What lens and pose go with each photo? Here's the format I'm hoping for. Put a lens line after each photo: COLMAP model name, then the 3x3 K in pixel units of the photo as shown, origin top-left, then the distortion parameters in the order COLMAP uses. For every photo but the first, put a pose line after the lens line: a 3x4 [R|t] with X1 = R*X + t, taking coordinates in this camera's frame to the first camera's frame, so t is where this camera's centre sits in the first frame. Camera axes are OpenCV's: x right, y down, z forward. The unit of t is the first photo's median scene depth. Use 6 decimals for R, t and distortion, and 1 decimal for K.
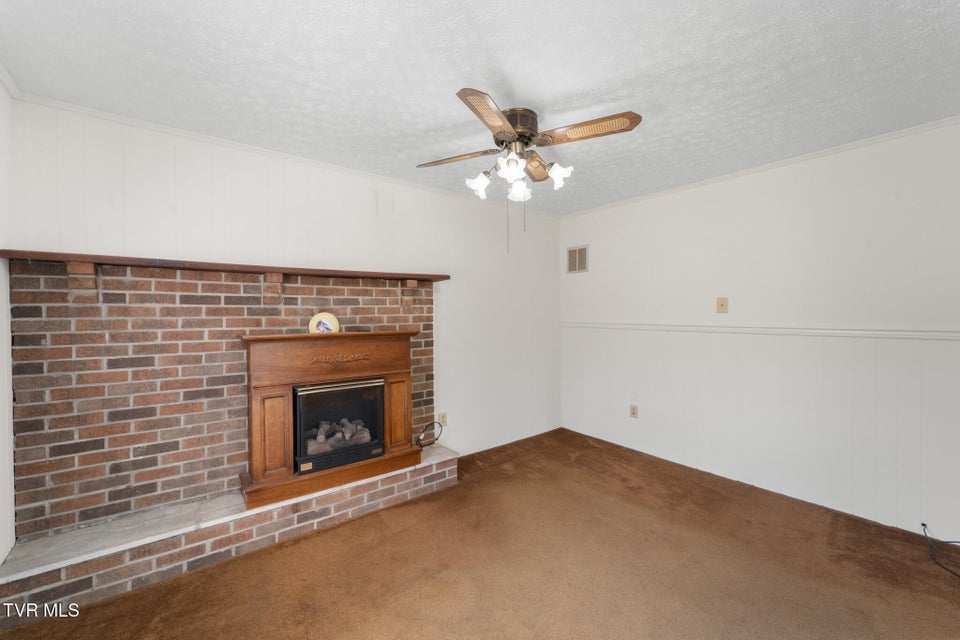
lens RADIAL K [[385.1, 0, 479.2], [0, 385.1, 330.2], [0, 0, 1]] dist [-0.000479, -0.000465]
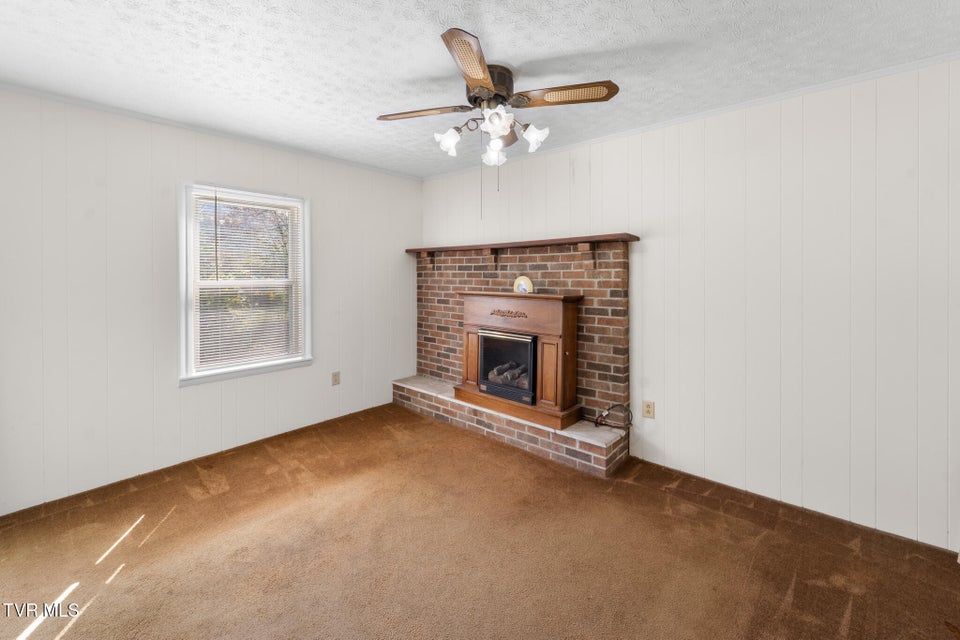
lens RADIAL K [[400.0, 0, 480.3], [0, 400.0, 286.9], [0, 0, 1]] dist [-0.000817, -0.000362]
pose [[0.190090, 0.042016, -0.980867, 0.899842], [-0.040779, 0.998559, 0.034871, -0.054792], [0.980919, 0.033371, 0.191529, 0.663410]]
